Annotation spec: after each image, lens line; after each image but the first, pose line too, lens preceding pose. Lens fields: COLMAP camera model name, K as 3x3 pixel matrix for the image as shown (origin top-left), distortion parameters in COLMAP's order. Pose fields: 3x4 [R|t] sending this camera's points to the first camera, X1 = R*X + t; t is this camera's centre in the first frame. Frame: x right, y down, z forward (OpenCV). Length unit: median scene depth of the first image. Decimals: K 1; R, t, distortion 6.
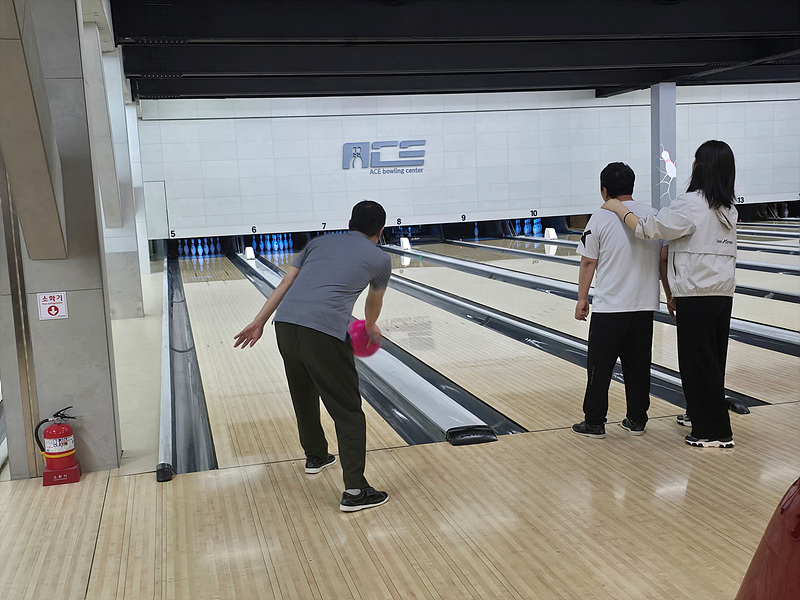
lens RADIAL K [[951.8, 0, 413.4], [0, 951.8, 303.1], [0, 0, 1]] dist [0.131189, -0.261282]
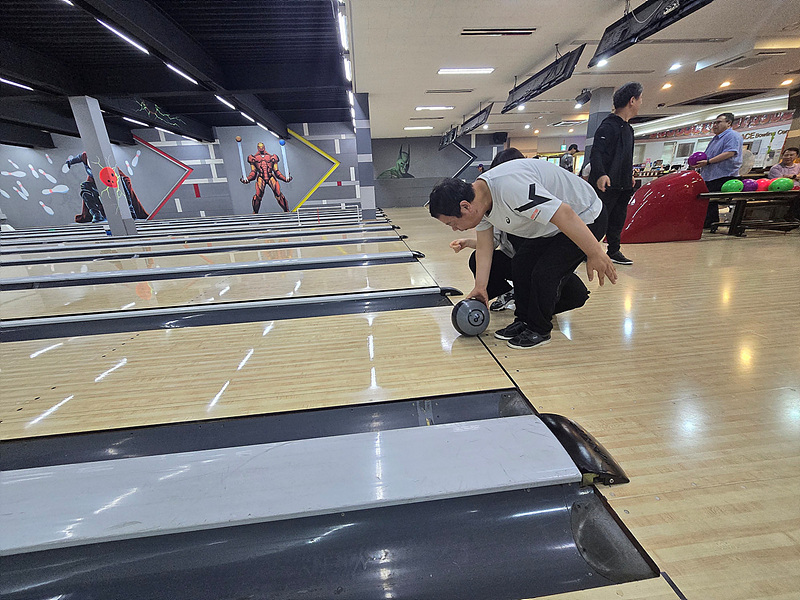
lens RADIAL K [[328.7, 0, 400.0], [0, 328.7, 300.0], [0, 0, 1]] dist [-0.008040, 0.000236]
pose [[0.156625, -0.274693, 0.948690, -0.113962], [0.164606, 0.954370, 0.249162, -0.005513], [-0.973845, 0.117135, 0.194695, 1.073435]]
